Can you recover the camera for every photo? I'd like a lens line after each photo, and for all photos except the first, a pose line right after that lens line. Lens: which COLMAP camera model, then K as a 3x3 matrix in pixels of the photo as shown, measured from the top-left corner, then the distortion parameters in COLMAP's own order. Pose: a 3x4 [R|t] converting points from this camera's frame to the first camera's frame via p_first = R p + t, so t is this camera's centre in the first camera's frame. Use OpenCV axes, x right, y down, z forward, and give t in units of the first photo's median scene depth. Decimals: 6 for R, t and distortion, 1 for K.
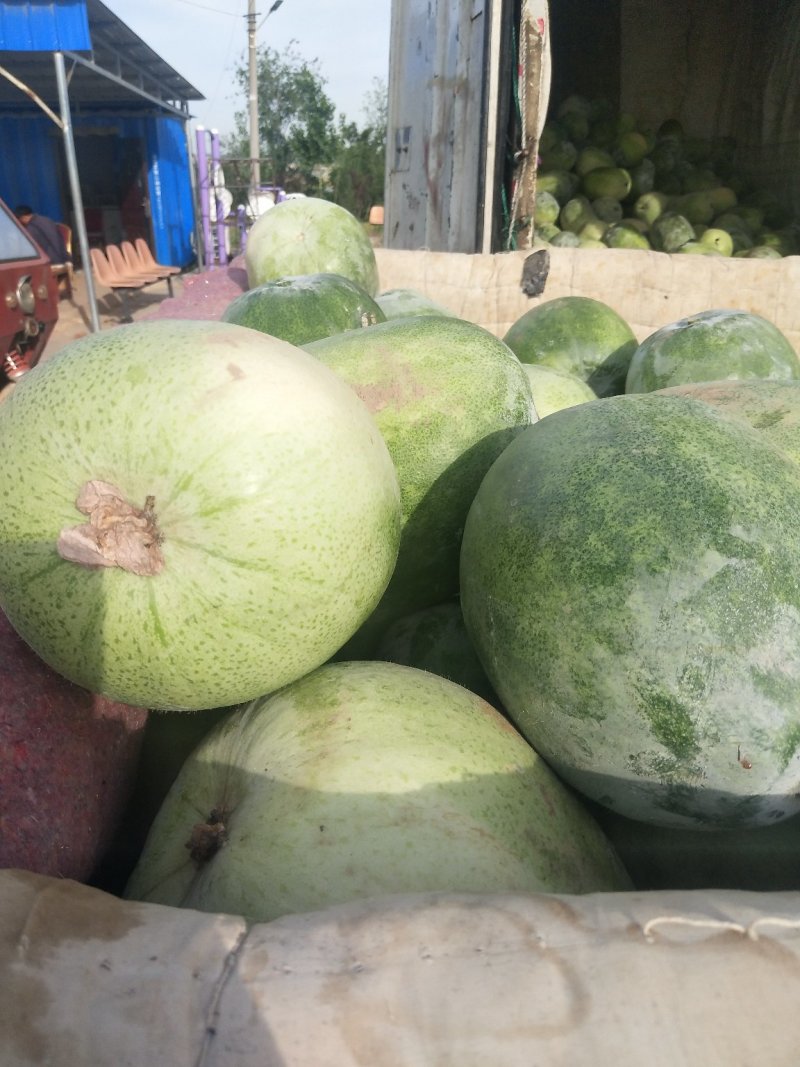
lens RADIAL K [[810.3, 0, 400.0], [0, 810.3, 533.5], [0, 0, 1]] dist [0.071345, -0.143267]
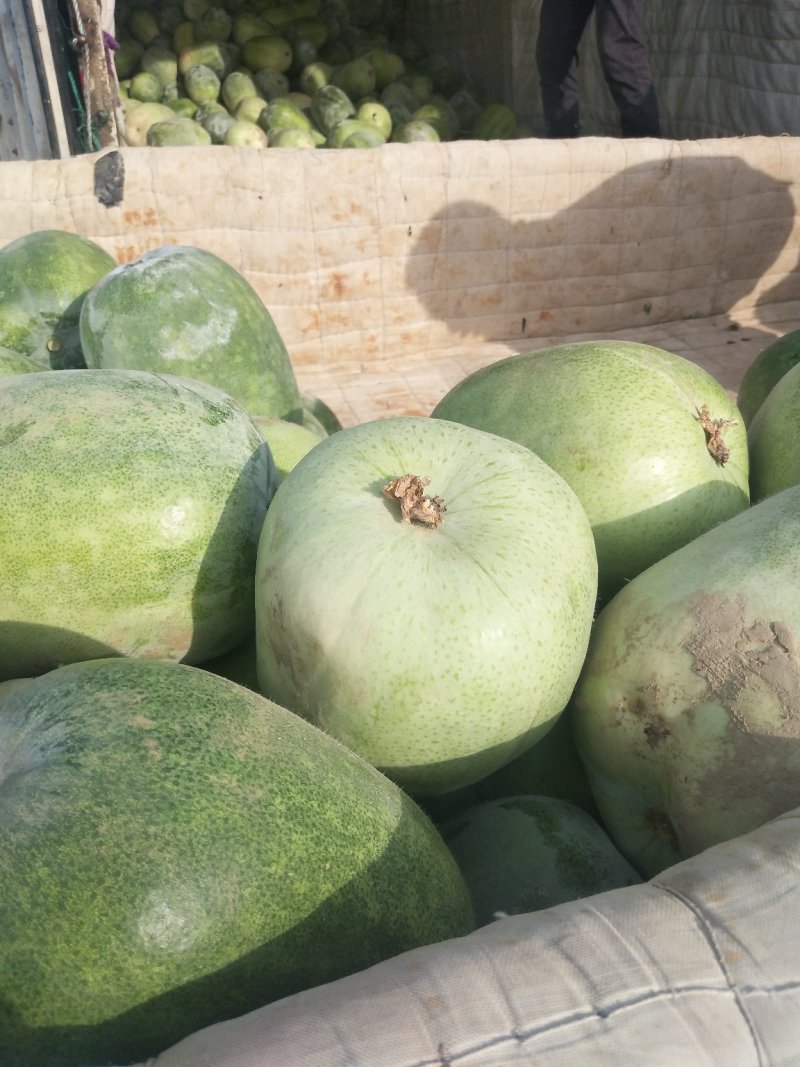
lens RADIAL K [[824.4, 0, 399.3], [0, 824.4, 516.9], [0, 0, 1]] dist [0.062331, -0.138241]
pose [[0.953533, -0.162128, 0.253947, 0.161111], [0.132057, 0.982494, 0.131403, -0.030705], [-0.270806, -0.091762, 0.958251, 0.010982]]
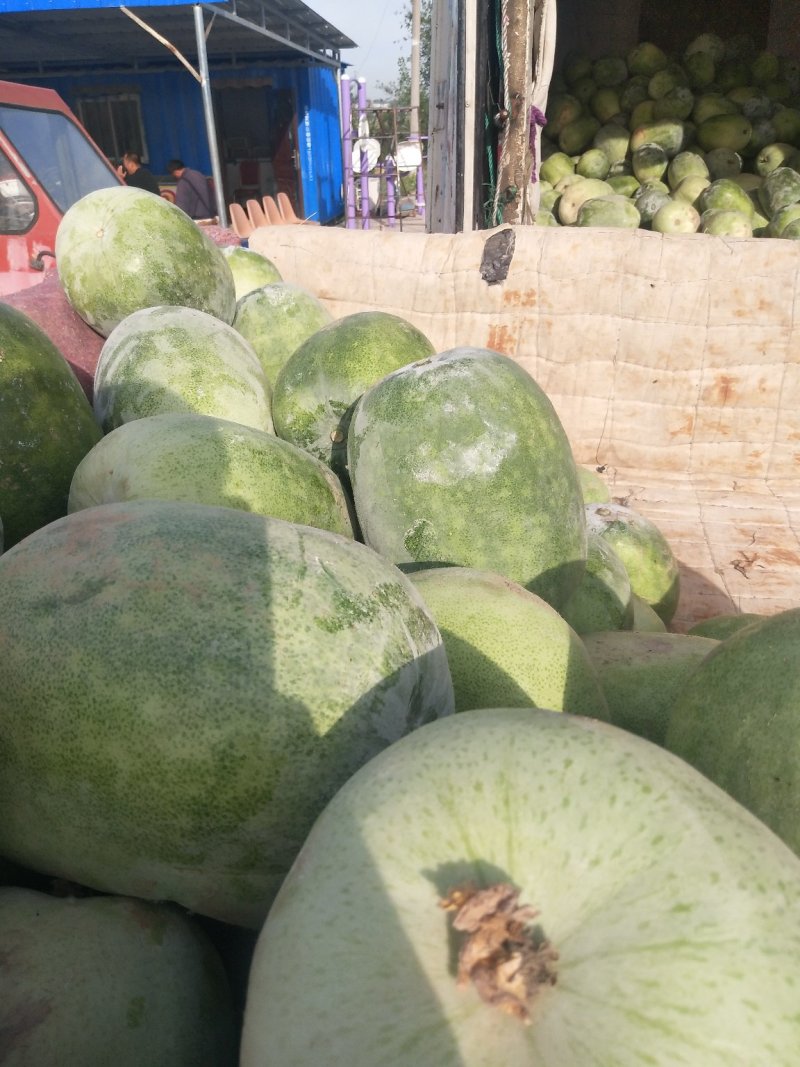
lens RADIAL K [[816.6, 0, 410.8], [0, 816.6, 523.3], [0, 0, 1]] dist [0.082269, -0.161557]
pose [[0.983102, 0.060438, -0.172794, 0.220953], [-0.053186, 0.997511, 0.046301, -0.064445], [0.175162, -0.036328, 0.983869, 0.100825]]
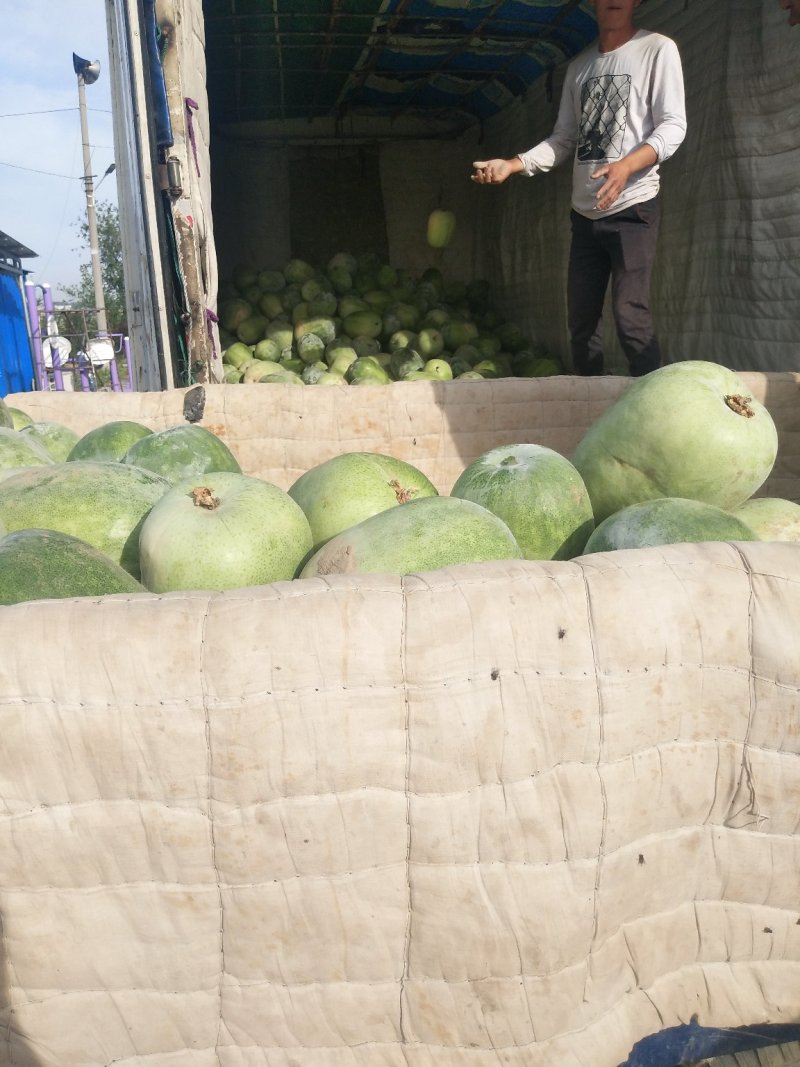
lens RADIAL K [[816.6, 0, 410.8], [0, 816.6, 523.3], [0, 0, 1]] dist [0.082269, -0.161557]
pose [[0.984387, -0.078264, 0.157659, 0.255060], [0.102757, 0.982754, -0.153737, 0.085273], [-0.142908, 0.167537, 0.975453, -0.240124]]
